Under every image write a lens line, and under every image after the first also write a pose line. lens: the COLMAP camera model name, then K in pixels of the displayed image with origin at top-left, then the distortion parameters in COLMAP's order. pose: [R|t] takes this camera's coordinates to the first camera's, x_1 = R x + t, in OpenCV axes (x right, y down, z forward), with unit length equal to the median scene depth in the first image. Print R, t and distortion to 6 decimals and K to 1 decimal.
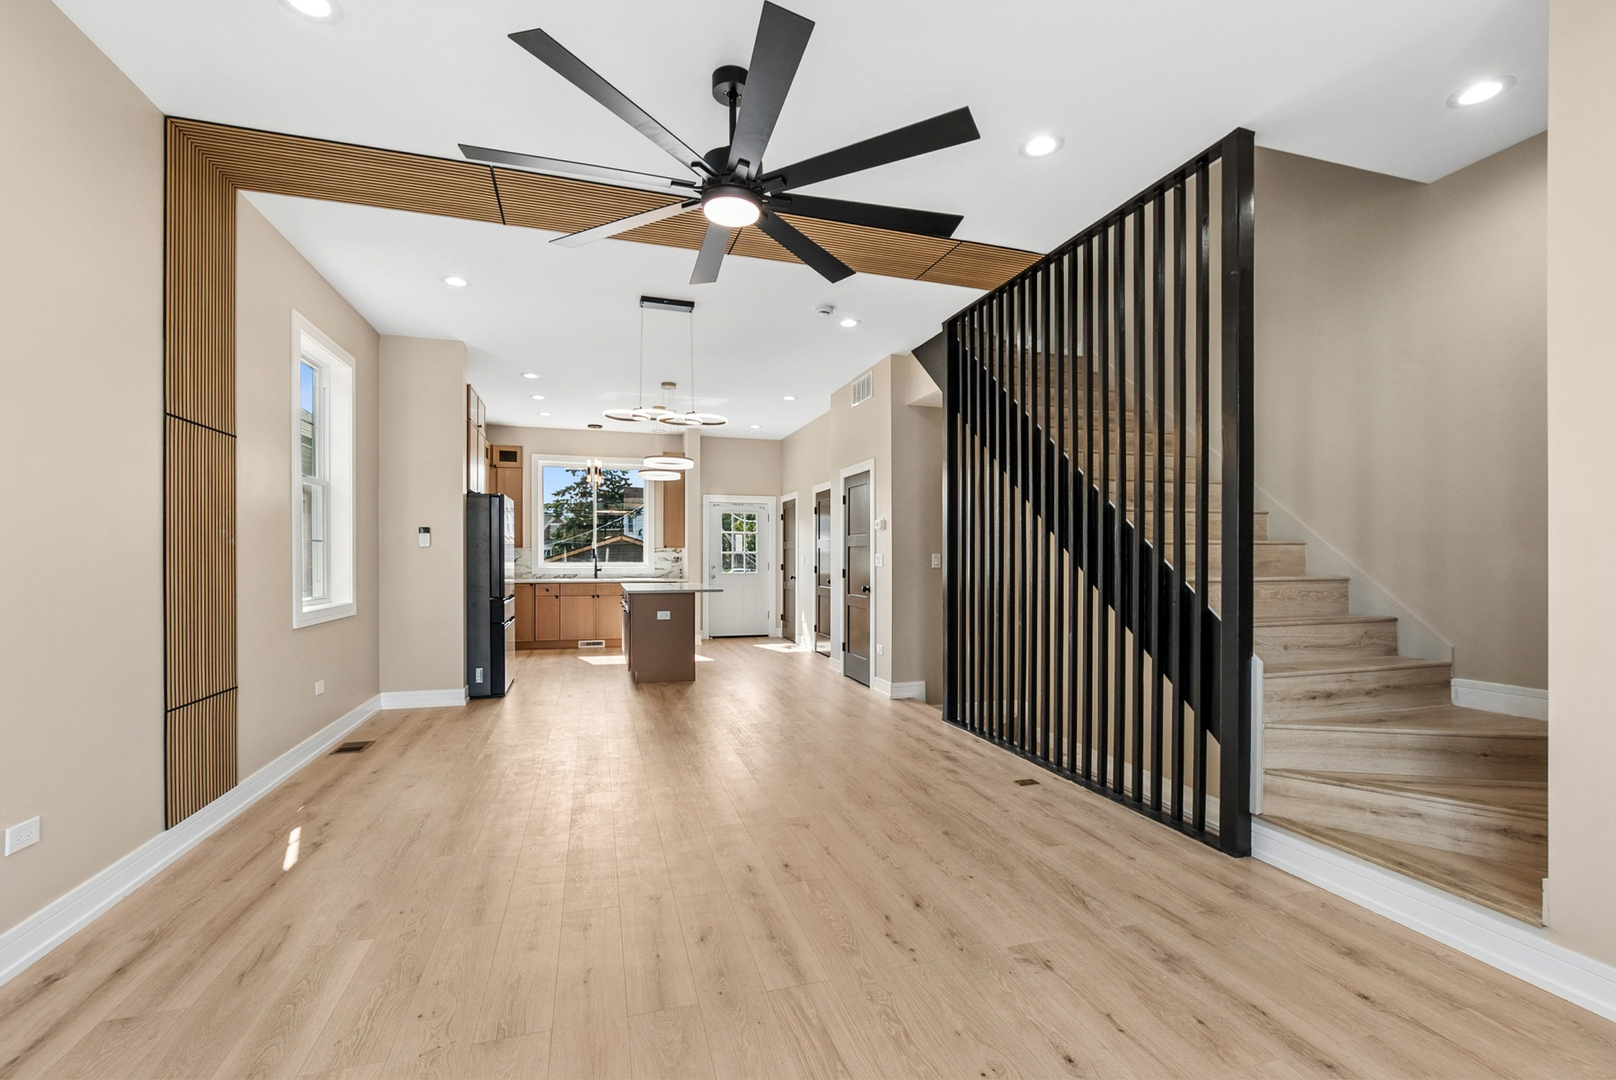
lens RADIAL K [[711.5, 0, 815.8], [0, 711.5, 565.7], [0, 0, 1]] dist [0.000533, 0.000151]
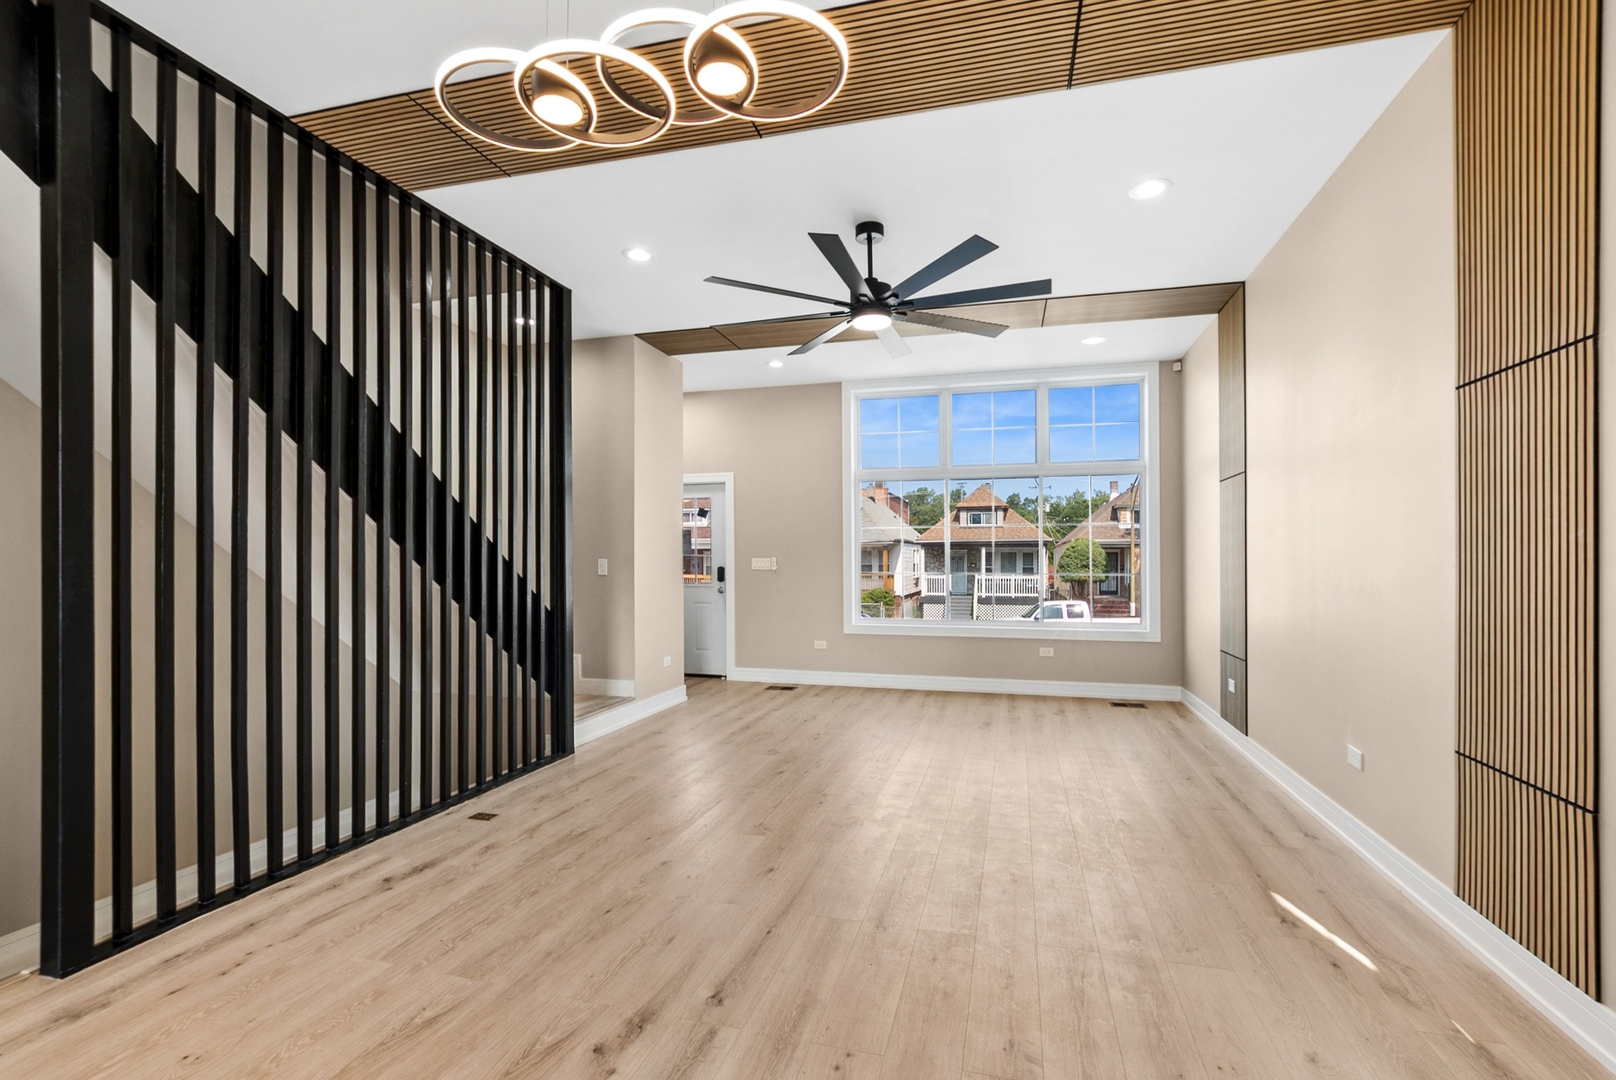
lens RADIAL K [[709.0, 0, 816.0], [0, 709.0, 549.8], [0, 0, 1]] dist [-0.000503, 0.000007]
pose [[-0.837850, 0.007604, 0.545847, -0.677734], [0.007125, 0.999970, -0.002995, -0.028943], [-0.545853, 0.001380, -0.837880, 1.911648]]
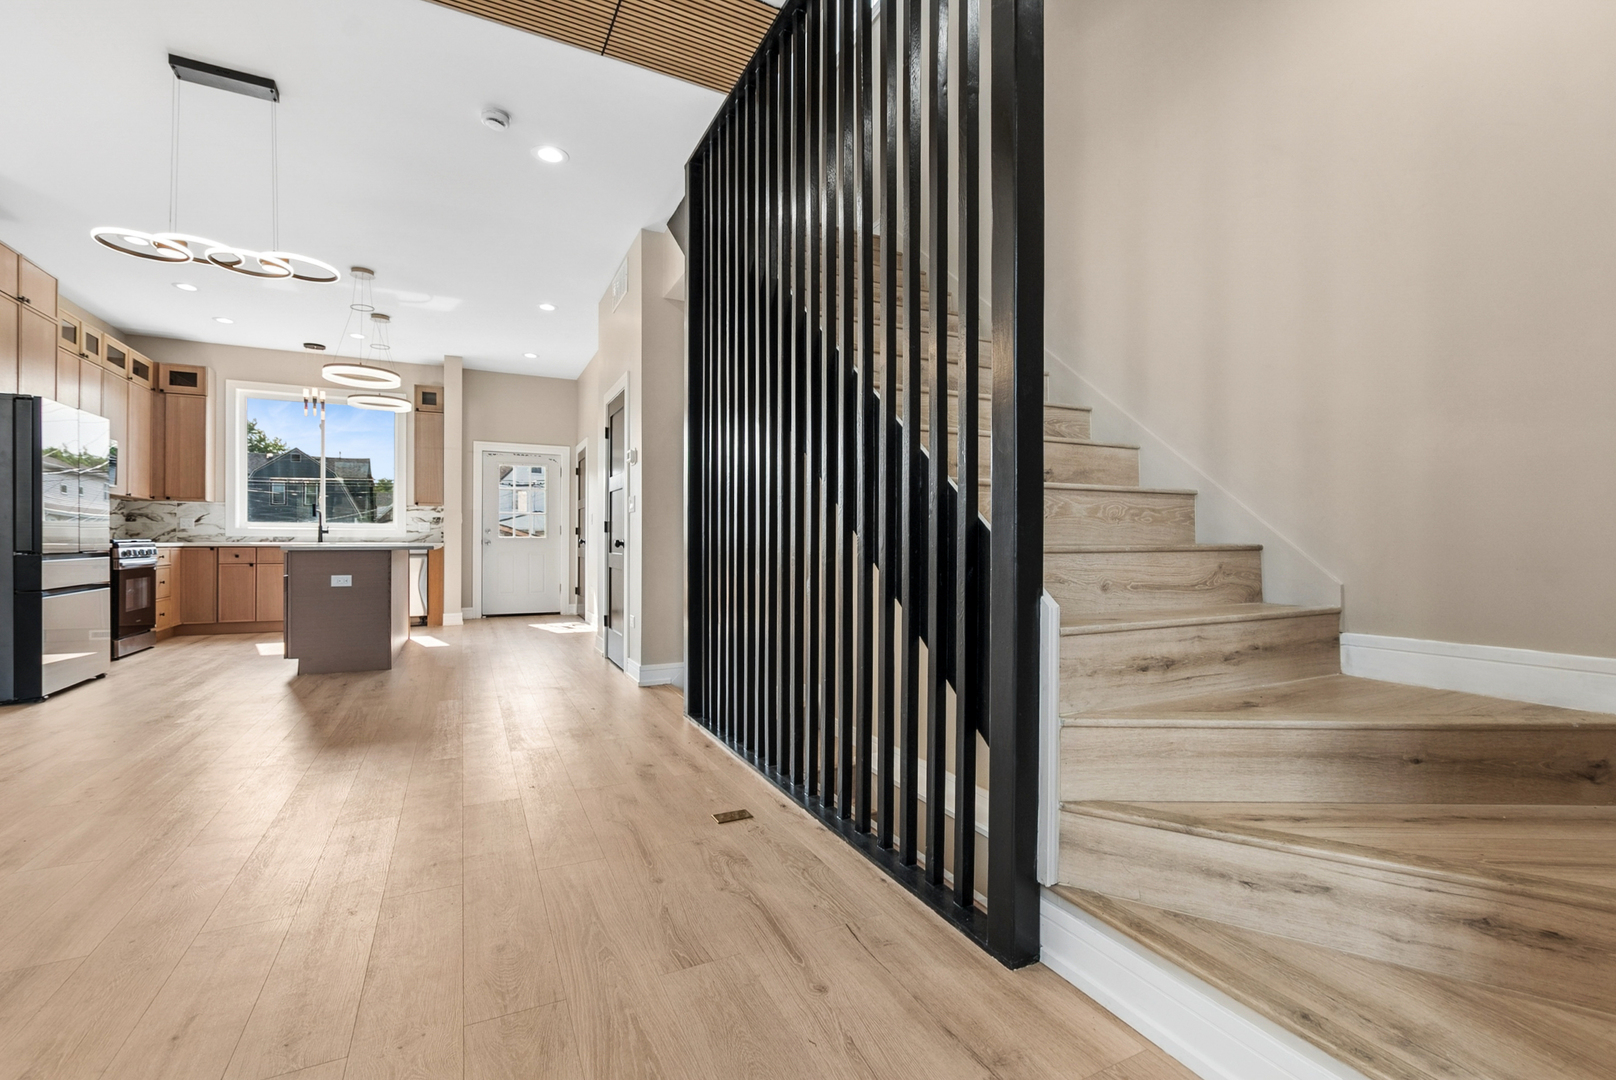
lens RADIAL K [[709.0, 0, 816.0], [0, 709.0, 549.8], [0, 0, 1]] dist [-0.000503, 0.000007]
pose [[0.986953, 0.000074, 0.161008, 0.337224], [0.000144, 0.999999, -0.001340, 0.087978], [-0.161008, 0.001346, 0.986952, 0.465854]]
